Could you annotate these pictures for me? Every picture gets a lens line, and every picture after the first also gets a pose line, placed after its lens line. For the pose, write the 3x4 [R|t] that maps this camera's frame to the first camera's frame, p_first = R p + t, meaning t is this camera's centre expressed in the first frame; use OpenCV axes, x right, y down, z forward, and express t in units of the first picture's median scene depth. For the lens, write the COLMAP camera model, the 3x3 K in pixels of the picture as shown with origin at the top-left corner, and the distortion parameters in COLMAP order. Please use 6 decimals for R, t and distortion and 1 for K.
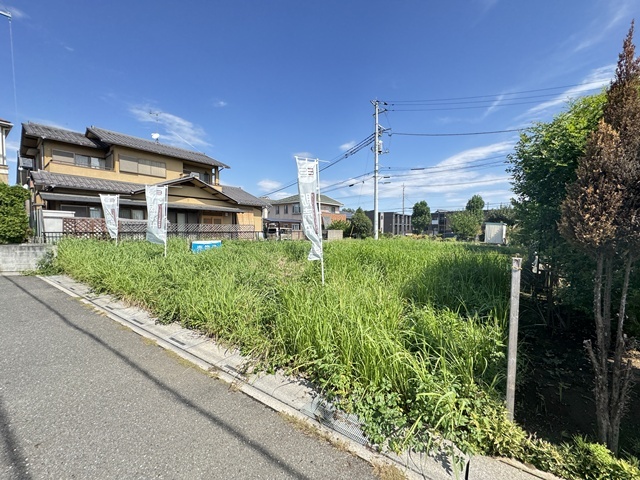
lens RADIAL K [[255.1, 0, 320.6], [0, 255.1, 240.8], [0, 0, 1]] dist [-0.002154, 0.000128]
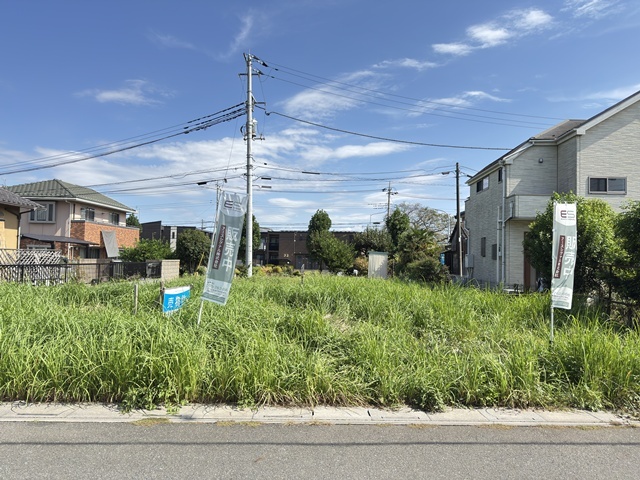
lens RADIAL K [[445.5, 0, 323.7], [0, 445.5, 242.4], [0, 0, 1]] dist [0.096619, -0.124728]
pose [[0.801399, 0.031335, 0.597309, -0.353045], [0.012309, 0.997551, -0.068847, -0.011748], [-0.598003, 0.062526, 0.799051, 0.036405]]
